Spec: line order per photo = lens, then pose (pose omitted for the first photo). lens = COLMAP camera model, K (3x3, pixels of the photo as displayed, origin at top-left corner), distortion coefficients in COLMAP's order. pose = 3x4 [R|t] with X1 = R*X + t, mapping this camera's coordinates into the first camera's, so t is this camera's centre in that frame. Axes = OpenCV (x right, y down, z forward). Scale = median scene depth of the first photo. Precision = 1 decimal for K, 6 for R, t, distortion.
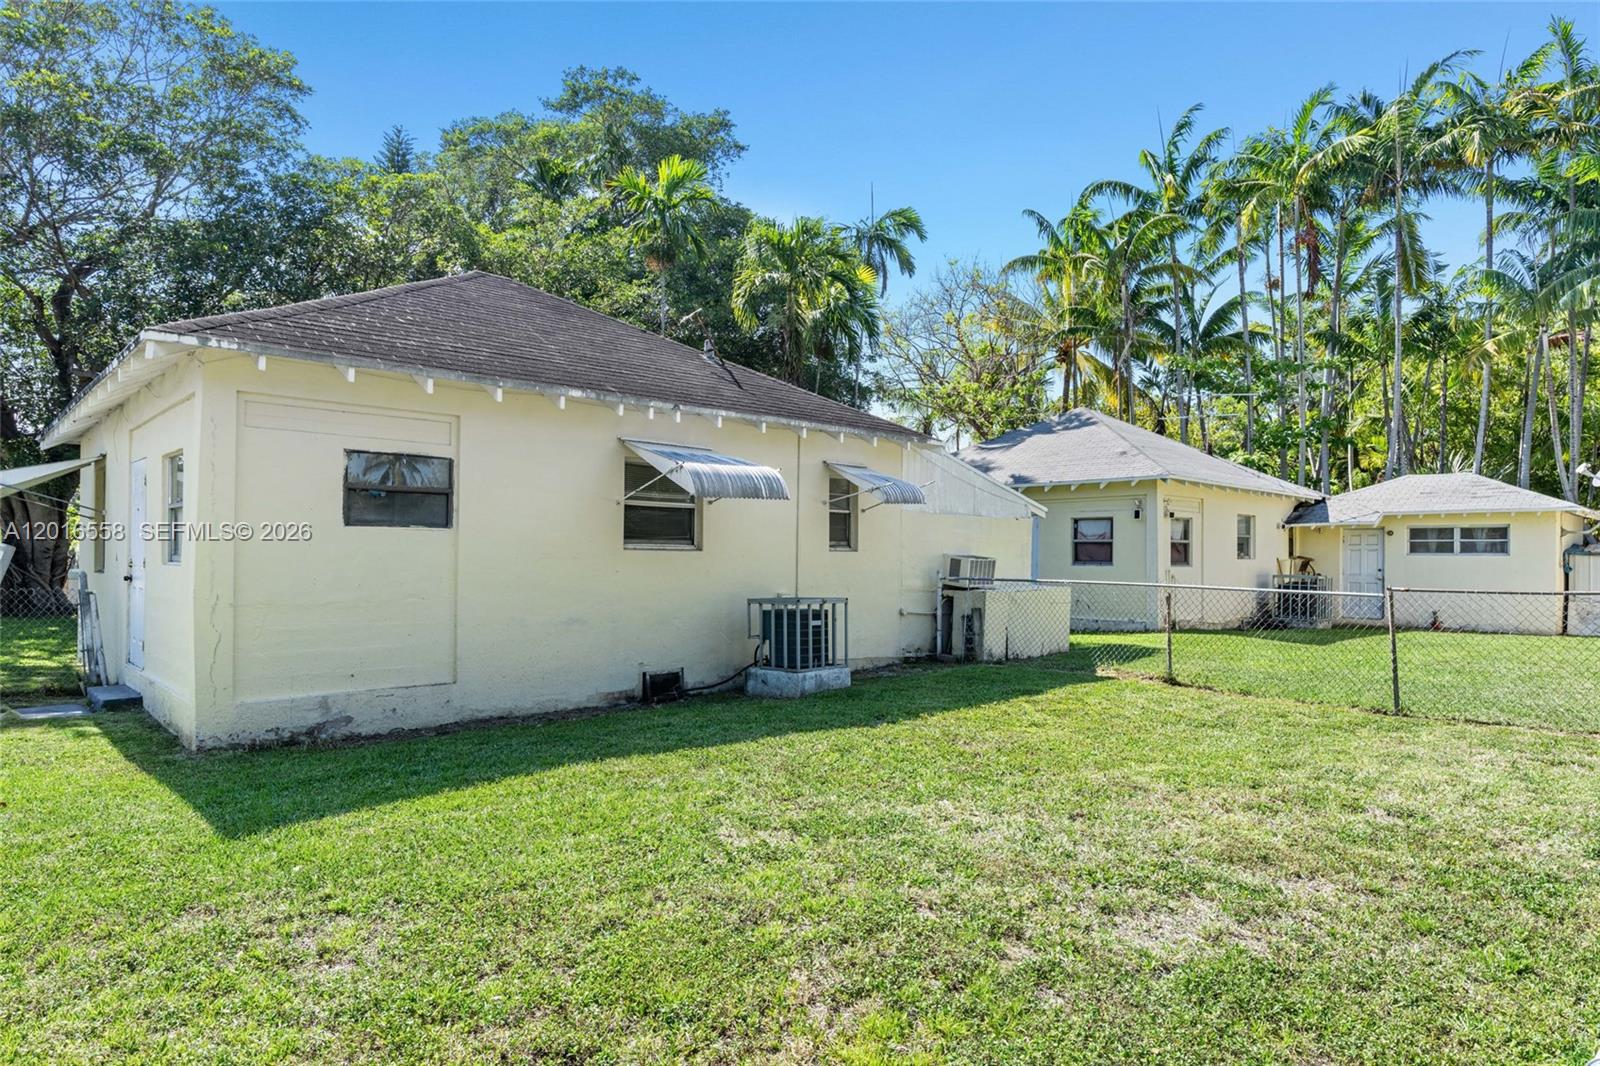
lens RADIAL K [[917.6, 0, 800.0], [0, 917.6, 533.0], [0, 0, 1]] dist [0.002652, 0.000401]
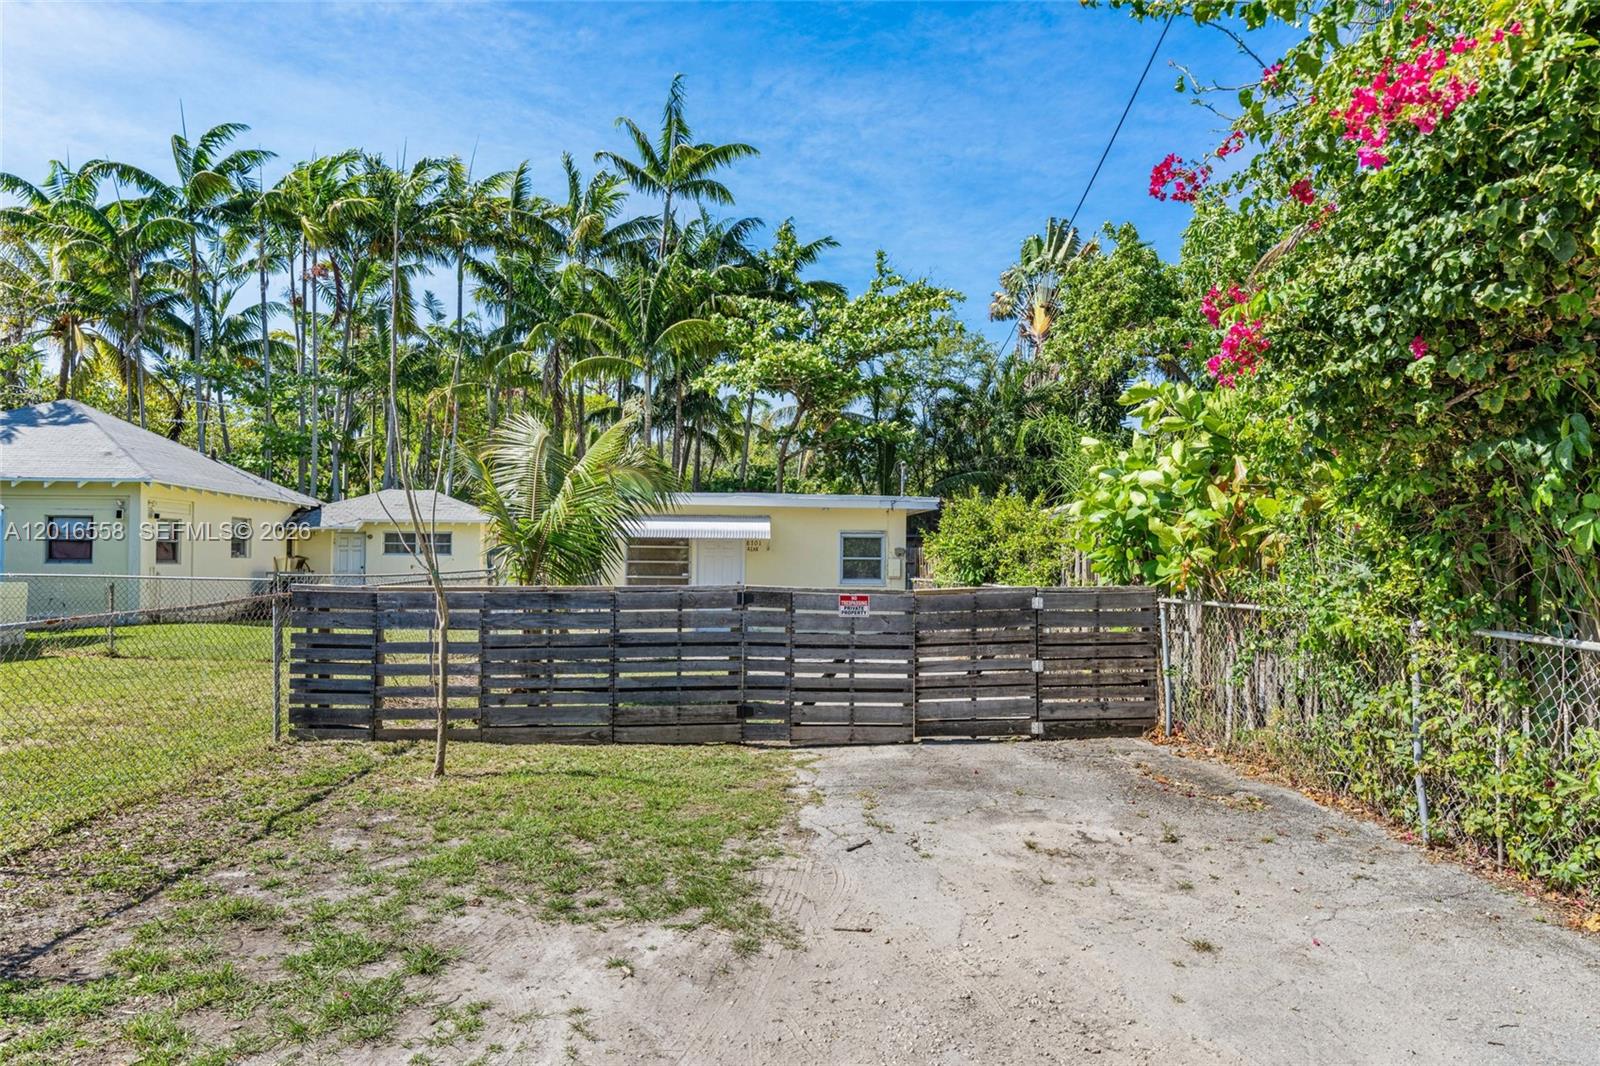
lens RADIAL K [[986.9, 0, 800.0], [0, 986.9, 533.0], [0, 0, 1]] dist [0.002208, -0.001452]
pose [[0.613786, 0.021553, 0.789178, -0.032316], [-0.021354, 0.999715, -0.010695, -0.002769], [-0.789184, -0.010288, 0.614071, -0.227515]]
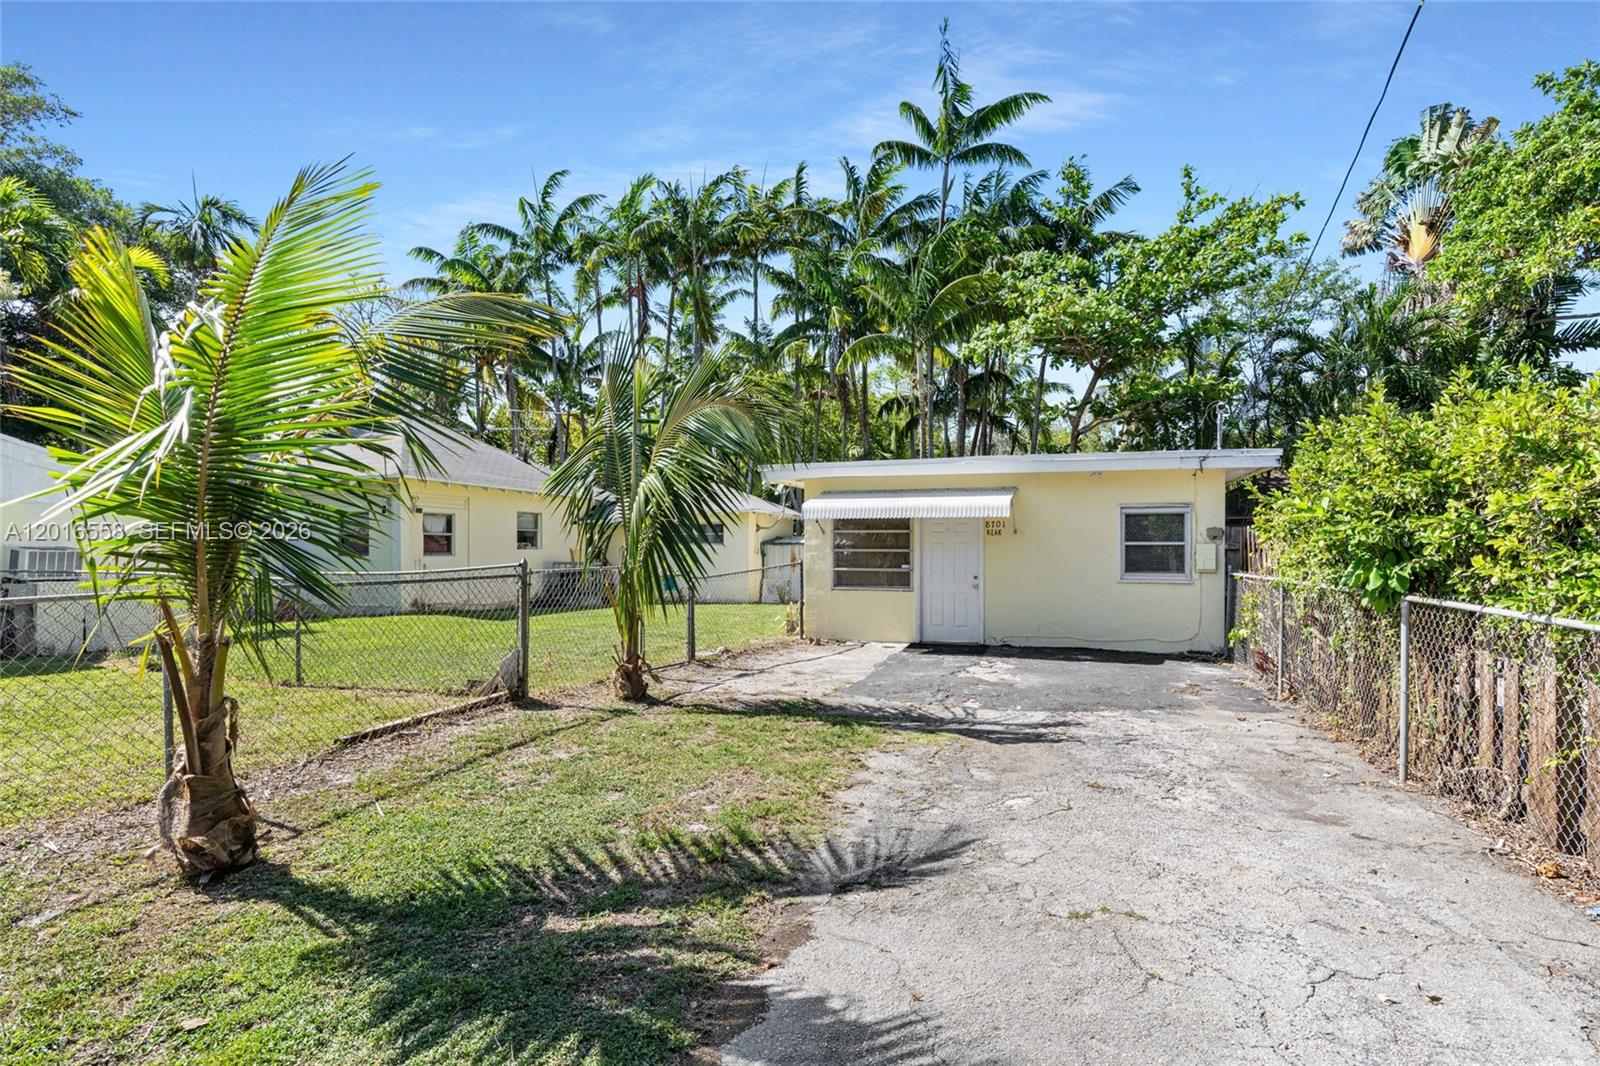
lens RADIAL K [[760.9, 0, 802.5], [0, 760.9, 549.9], [0, 0, 1]] dist [-0.021815, -0.000050]
pose [[0.880778, -0.007368, 0.473472, 0.294424], [-0.004725, 0.999692, 0.024346, 0.002913], [-0.473506, -0.023681, 0.880472, -0.034017]]
